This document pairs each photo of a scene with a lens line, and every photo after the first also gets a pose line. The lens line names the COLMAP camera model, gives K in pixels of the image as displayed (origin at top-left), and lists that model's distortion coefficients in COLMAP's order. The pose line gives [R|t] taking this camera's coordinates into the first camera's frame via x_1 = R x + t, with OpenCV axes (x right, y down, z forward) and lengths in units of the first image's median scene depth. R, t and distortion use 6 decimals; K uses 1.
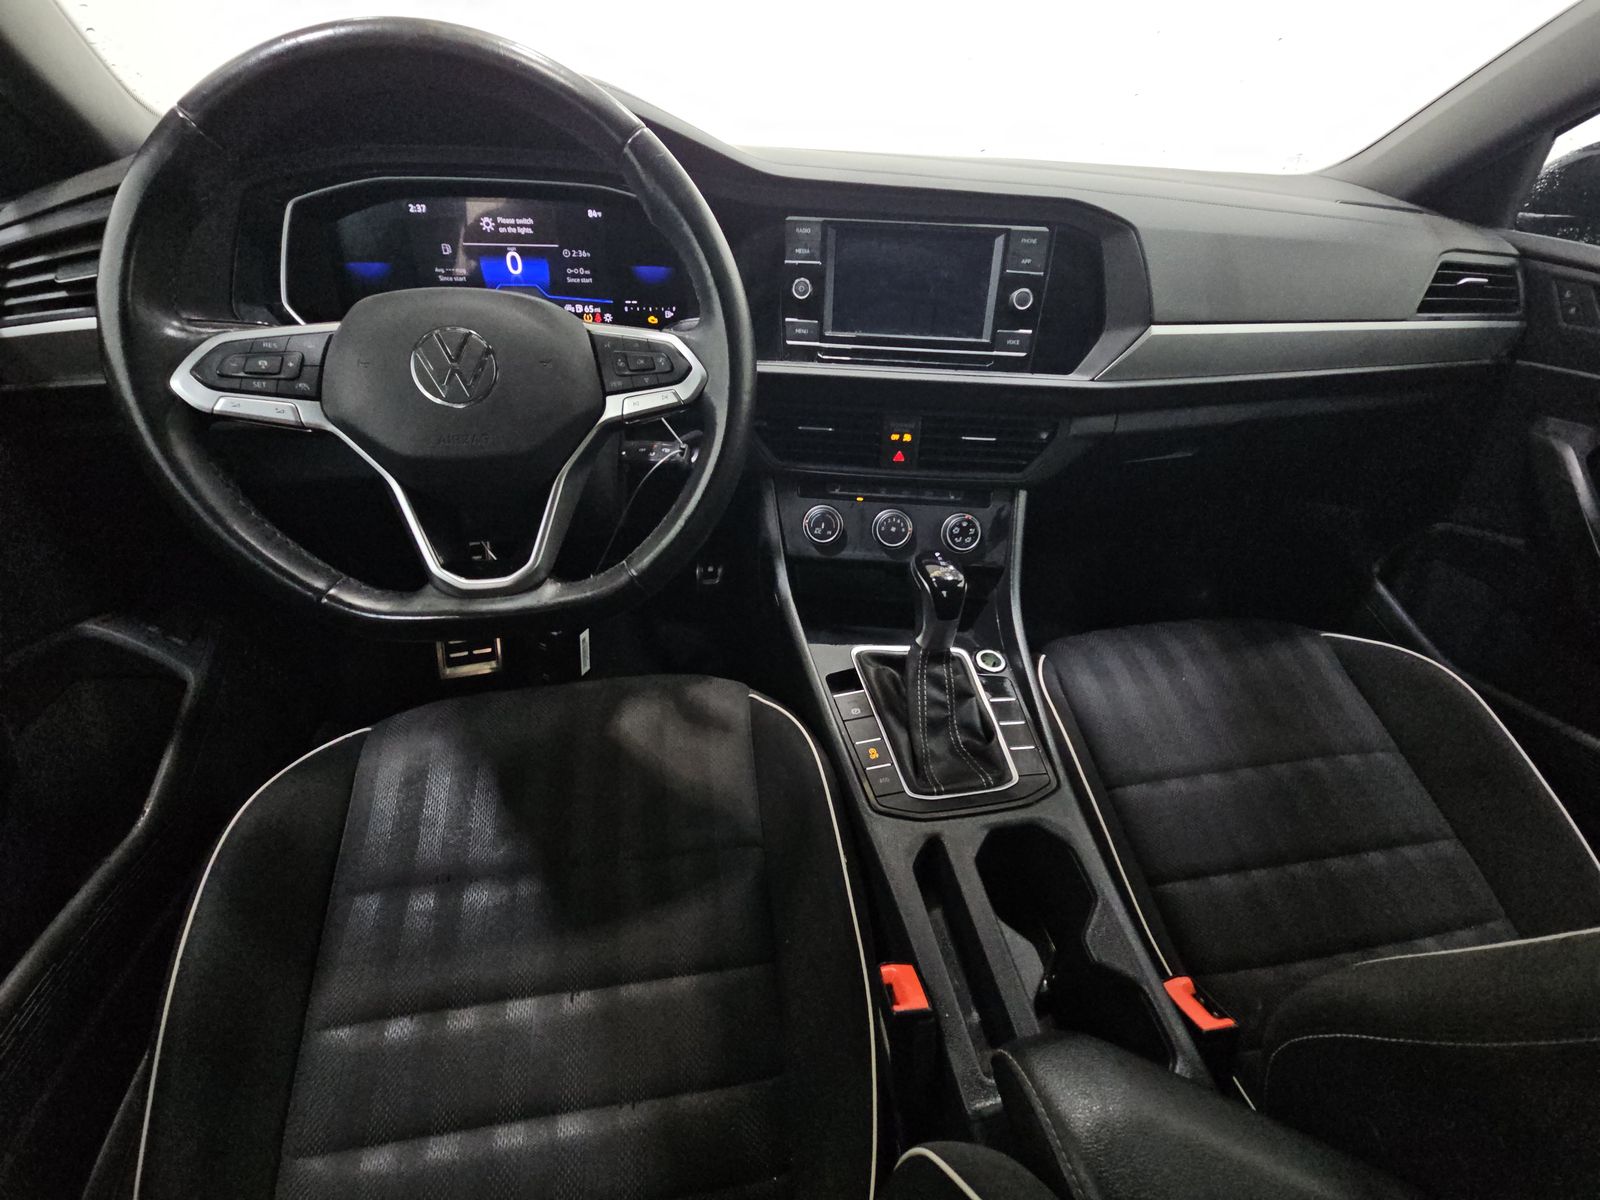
lens RADIAL K [[638.1, 0, 800.0], [0, 638.1, 600.0], [0, 0, 1]] dist [0.011120, -0.011902]
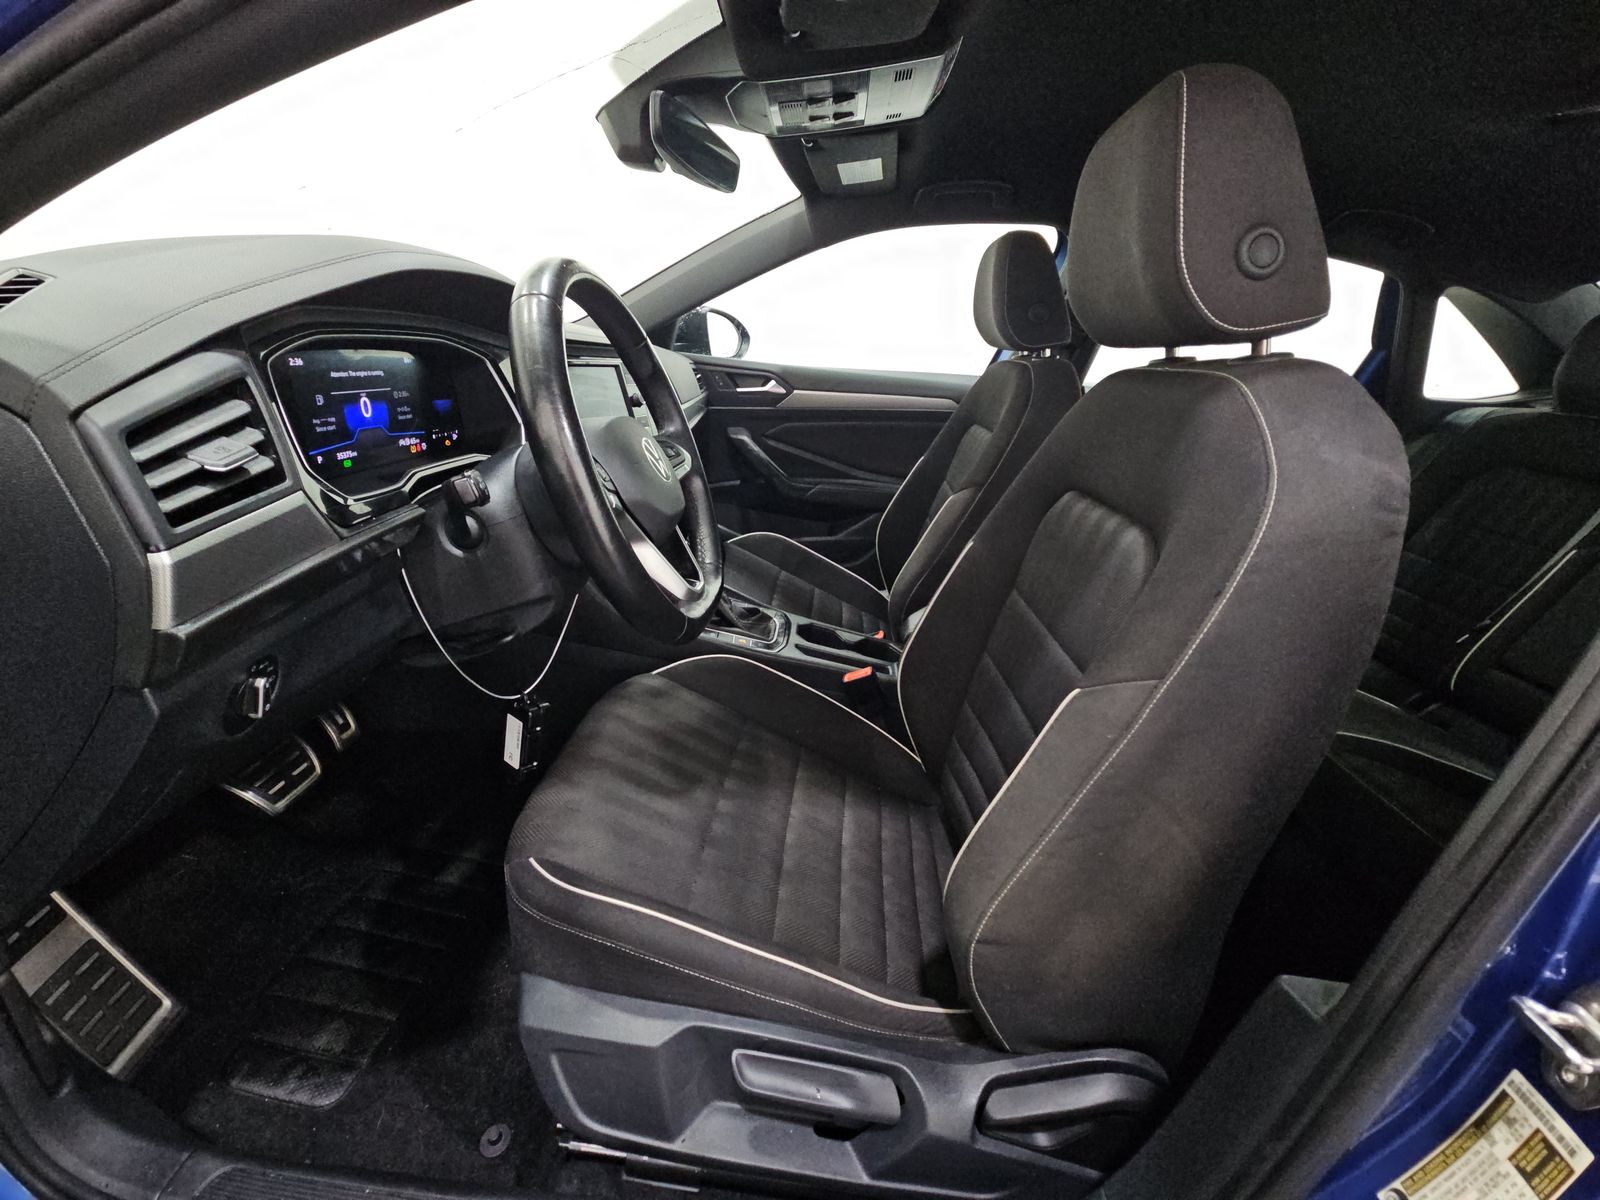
lens RADIAL K [[638.1, 0, 800.0], [0, 638.1, 600.0], [0, 0, 1]] dist [0.011120, -0.011902]
pose [[0.249784, -0.362646, 0.897828, -1.365797], [0.468576, 0.856694, 0.215669, -0.161629], [-0.847375, 0.366830, 0.383916, 0.130138]]
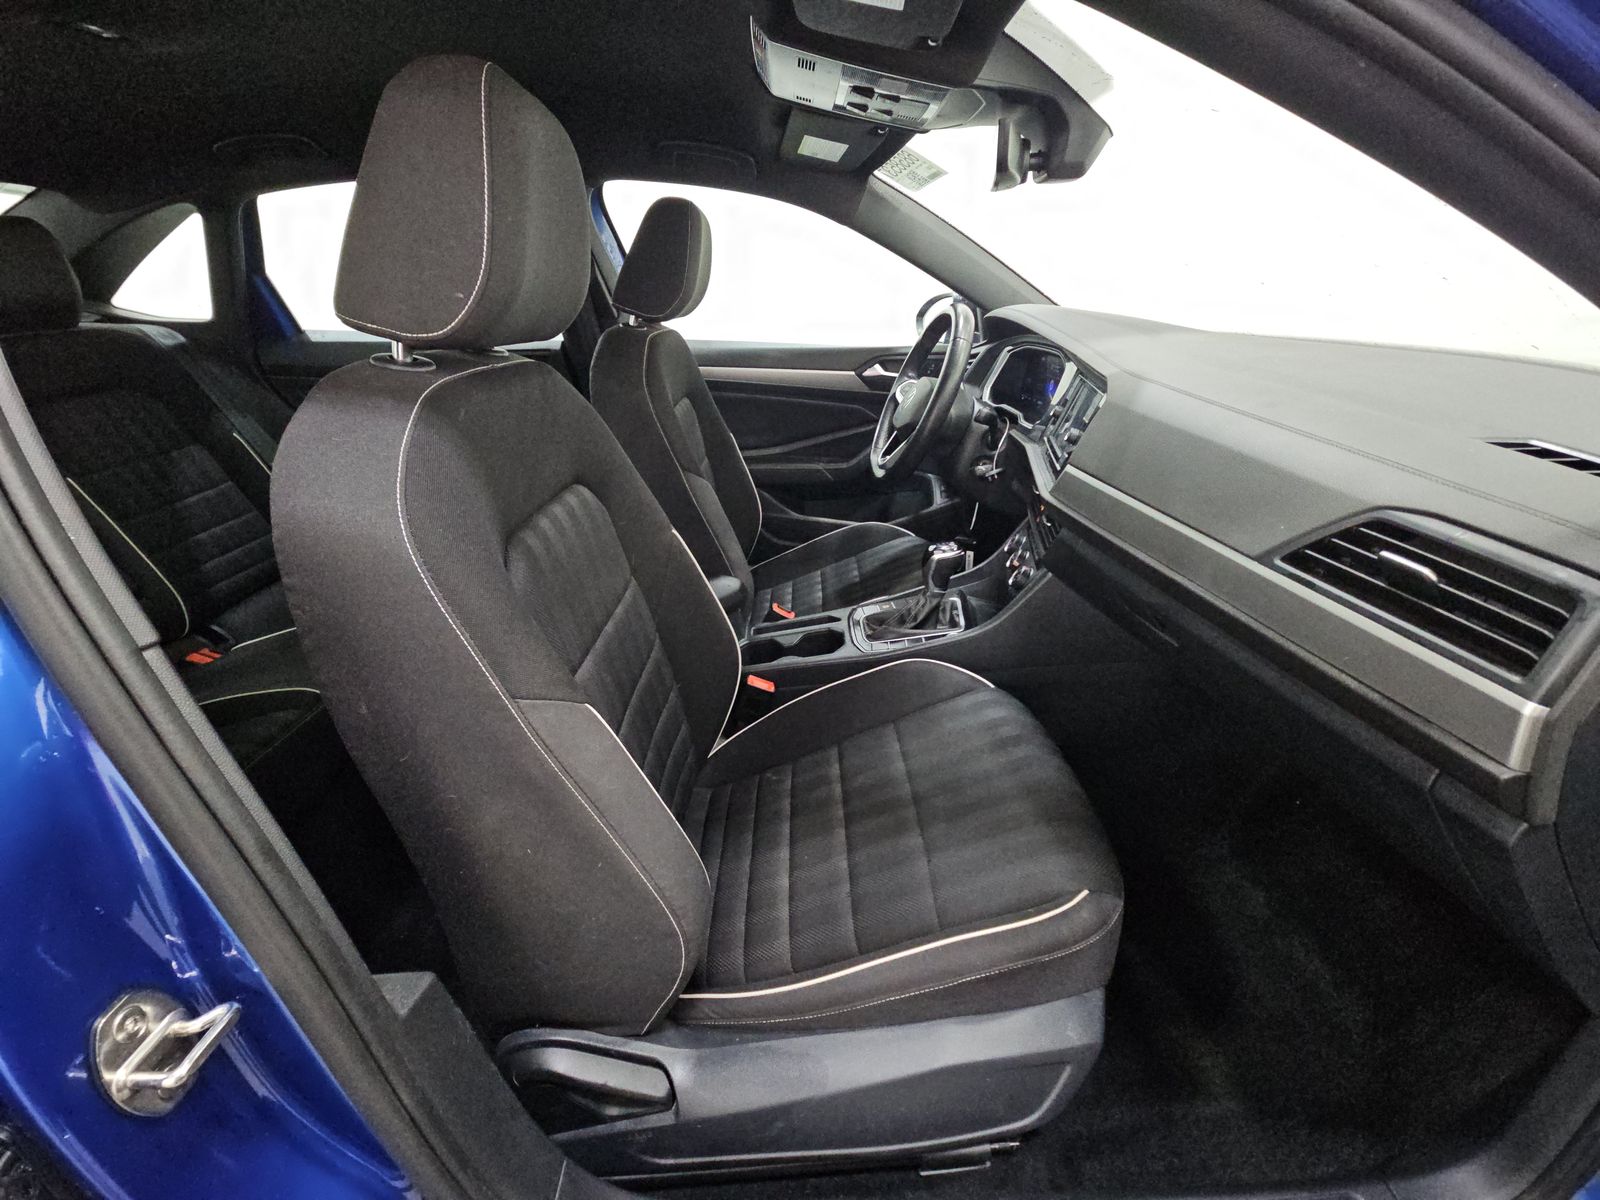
lens RADIAL K [[638.1, 0, 800.0], [0, 638.1, 600.0], [0, 0, 1]] dist [0.011120, -0.011902]
pose [[-0.145142, 0.428107, -0.891997, 1.756444], [-0.598182, 0.680147, 0.423766, -0.399533], [0.788106, 0.595083, 0.157368, 0.434784]]
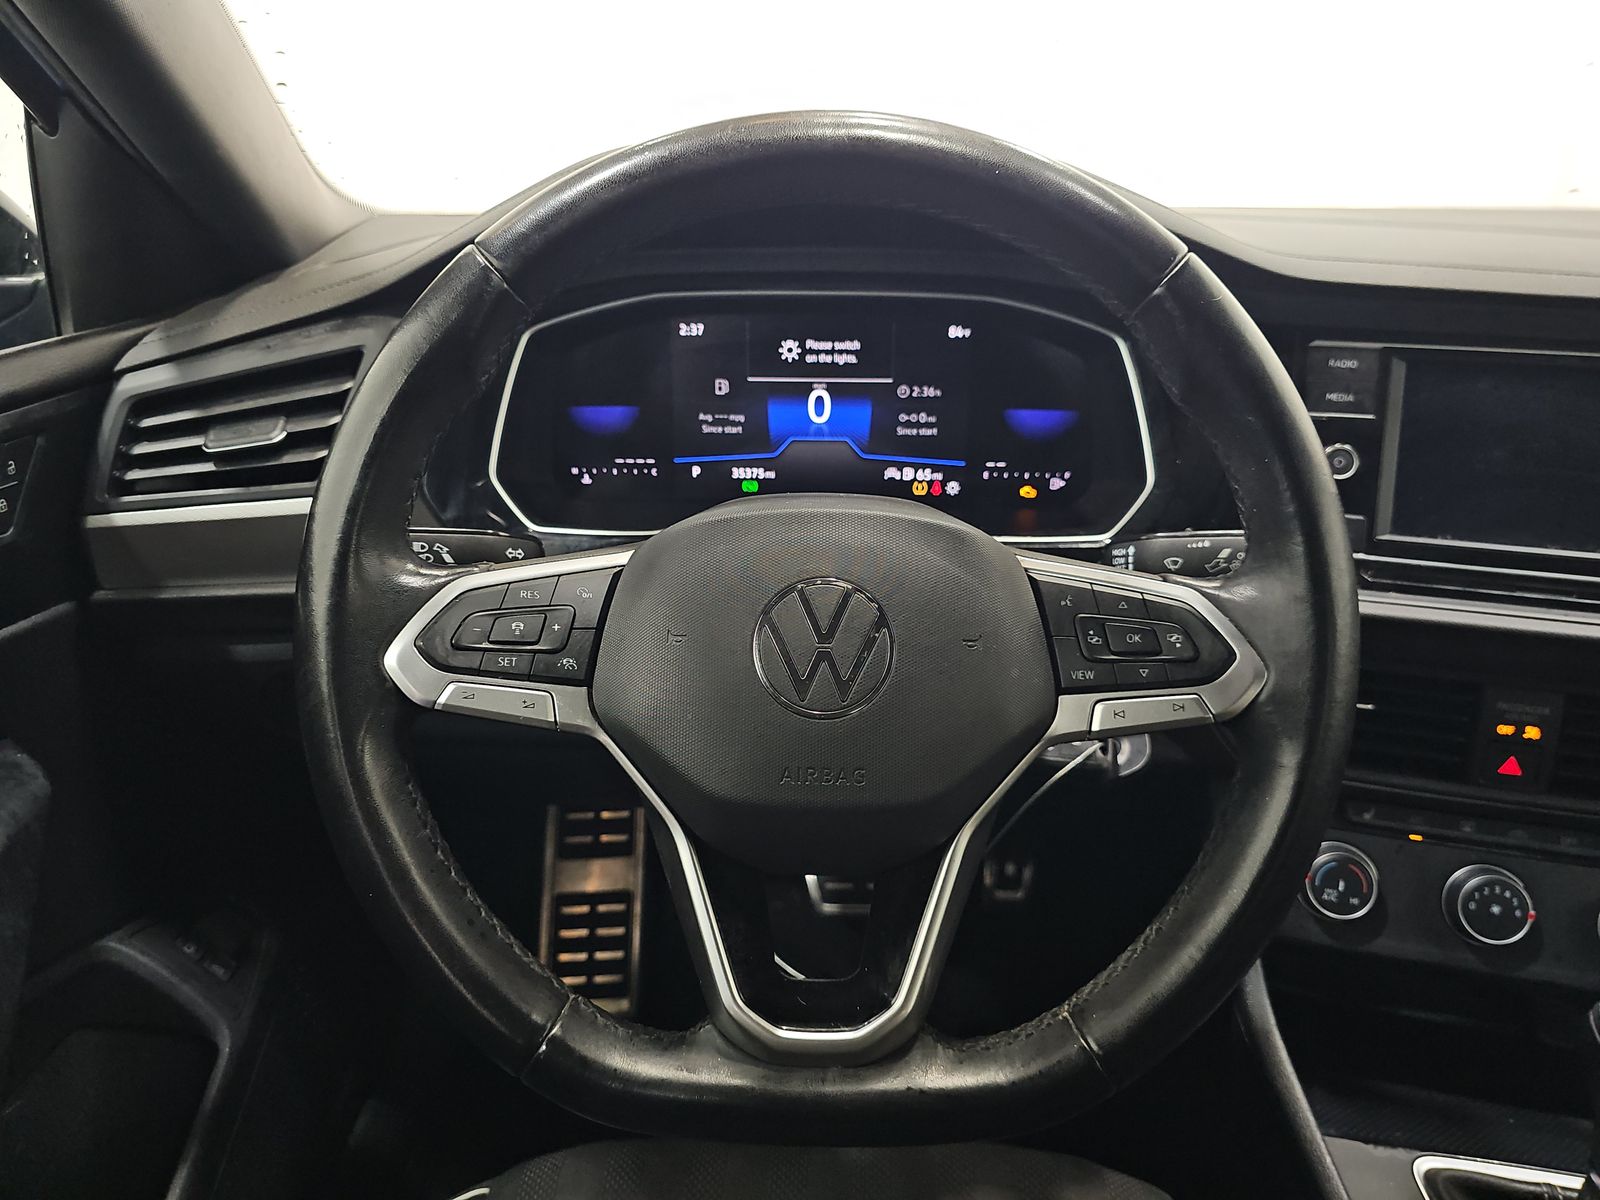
lens RADIAL K [[1062.3, 0, 800.0], [0, 1062.3, 600.0], [0, 0, 1]] dist [0.038774, -0.073558]
pose [[0.974362, 0.054054, -0.218395, -0.241449], [-0.098320, 0.975414, -0.197231, -0.147611], [0.202364, 0.213647, 0.955721, 0.061593]]
